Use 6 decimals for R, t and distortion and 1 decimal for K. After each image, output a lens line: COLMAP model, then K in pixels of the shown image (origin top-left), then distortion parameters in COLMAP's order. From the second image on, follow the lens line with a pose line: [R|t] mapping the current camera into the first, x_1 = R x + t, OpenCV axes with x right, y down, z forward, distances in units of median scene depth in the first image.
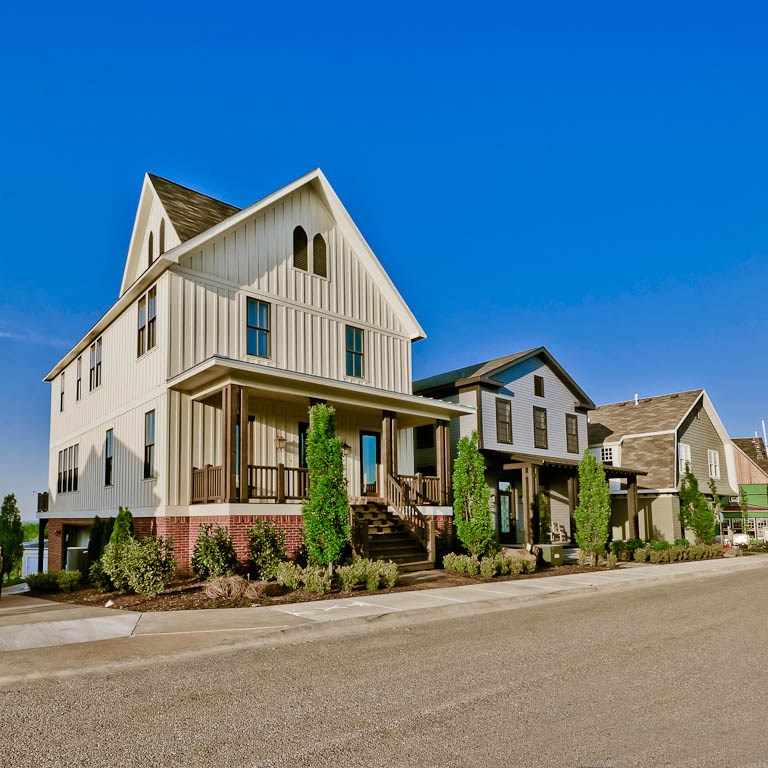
lens RADIAL K [[919.0, 0, 384.0], [0, 919.0, 384.0], [0, 0, 1]] dist [-0.001598, -0.000381]
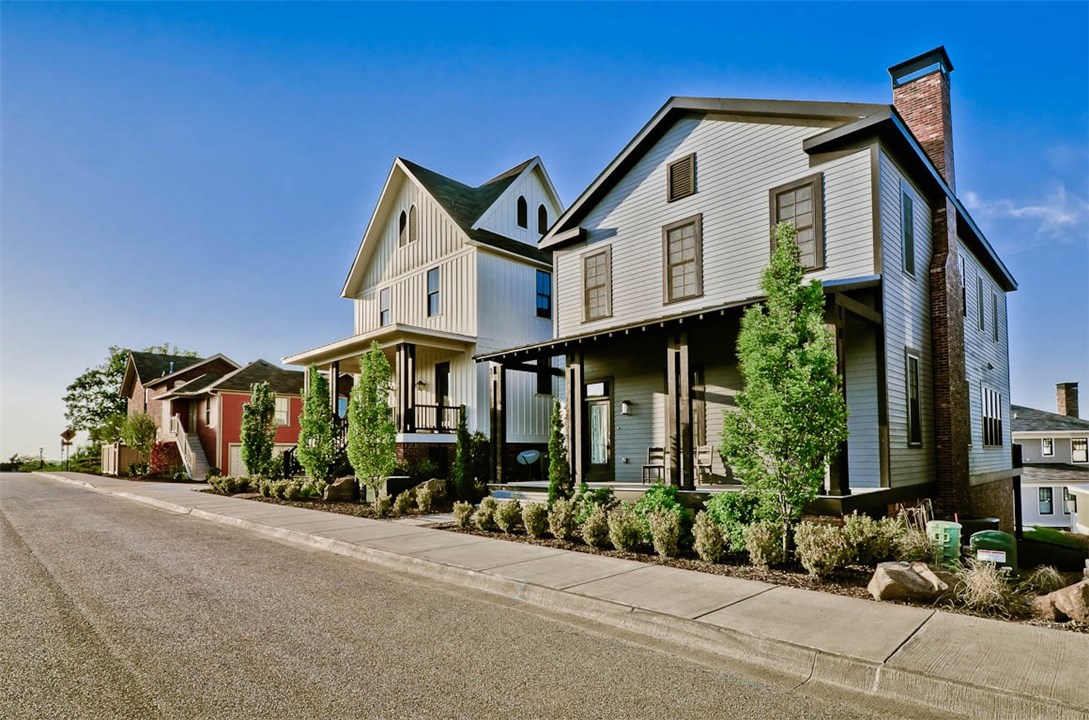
lens RADIAL K [[1083.4, 0, 544.5], [0, 1083.4, 360.0], [0, 0, 1]] dist [0.006179, 0.003137]
pose [[-0.491885, -0.051322, -0.869146, 0.756771], [0.145471, 0.979384, -0.140159, 0.180996], [0.858422, -0.195378, -0.474278, 1.280788]]
